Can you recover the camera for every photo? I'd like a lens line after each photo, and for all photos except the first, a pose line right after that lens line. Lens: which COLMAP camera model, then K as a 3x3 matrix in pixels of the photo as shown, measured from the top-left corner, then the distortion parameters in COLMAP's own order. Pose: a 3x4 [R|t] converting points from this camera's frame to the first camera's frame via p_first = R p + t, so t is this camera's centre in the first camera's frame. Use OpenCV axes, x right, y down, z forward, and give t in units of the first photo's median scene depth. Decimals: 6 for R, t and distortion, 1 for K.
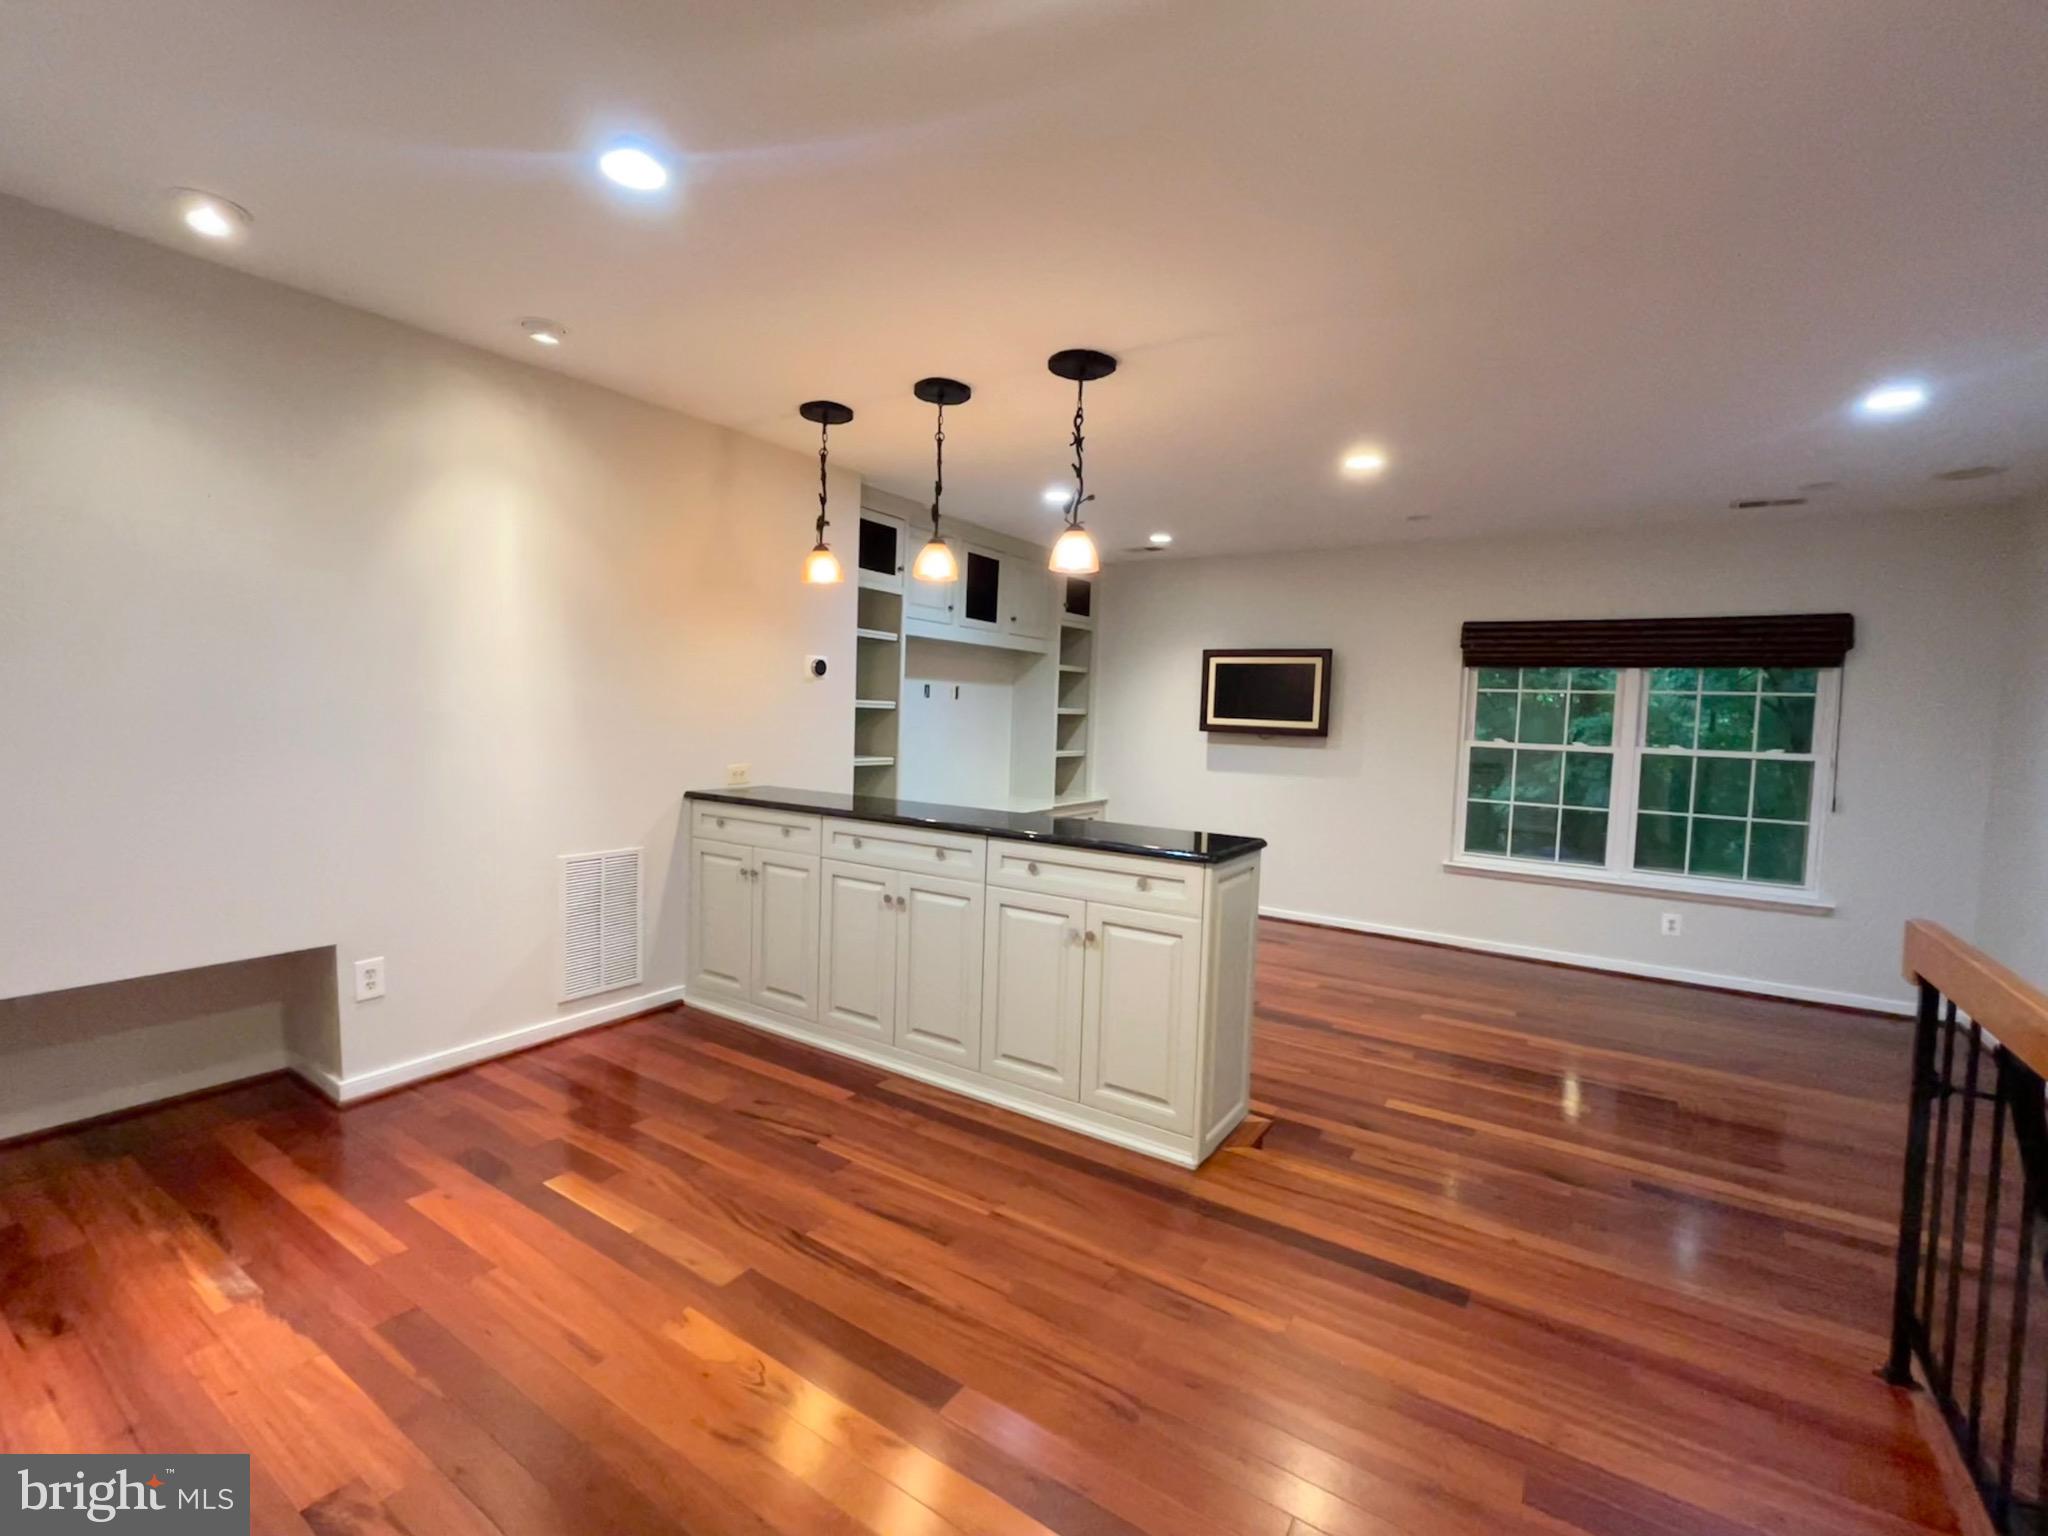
lens RADIAL K [[902.5, 0, 1020.9], [0, 902.5, 766.1], [0, 0, 1]] dist [-0.001160, 0.000039]
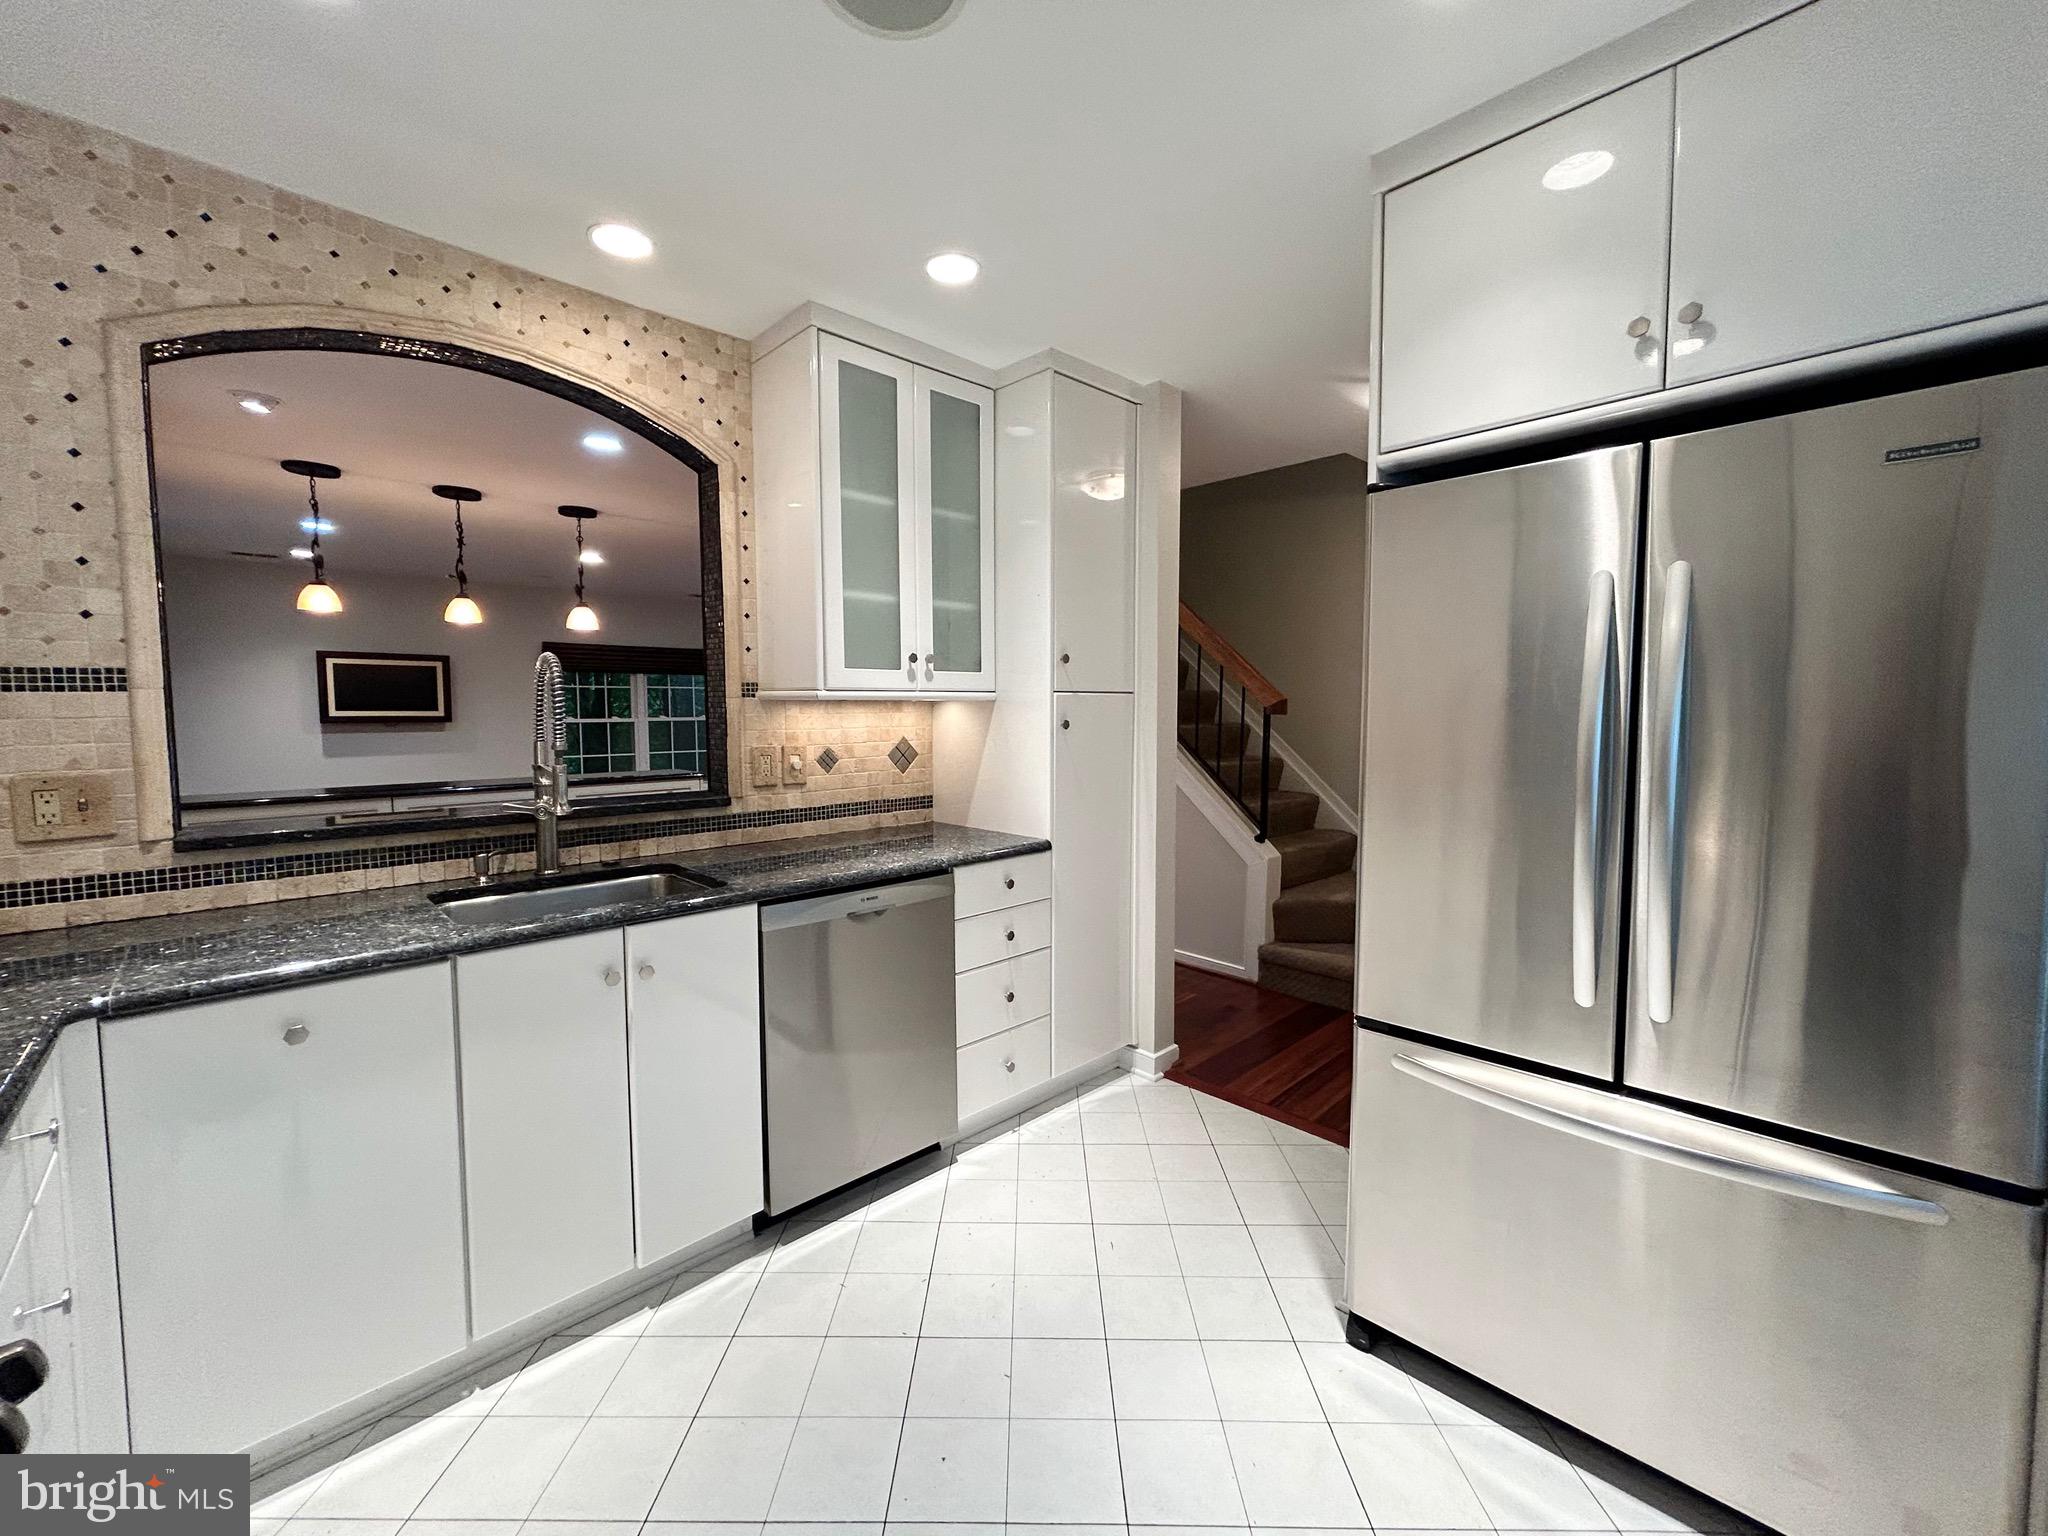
lens RADIAL K [[824.4, 0, 1019.9], [0, 824.4, 764.3], [0, 0, 1]] dist [-0.000398, 0.000436]
pose [[0.225053, -0.103989, 0.968781, -0.709587], [0.069574, 0.993465, 0.090476, -0.024008], [-0.971859, 0.047040, 0.230818, -0.094149]]
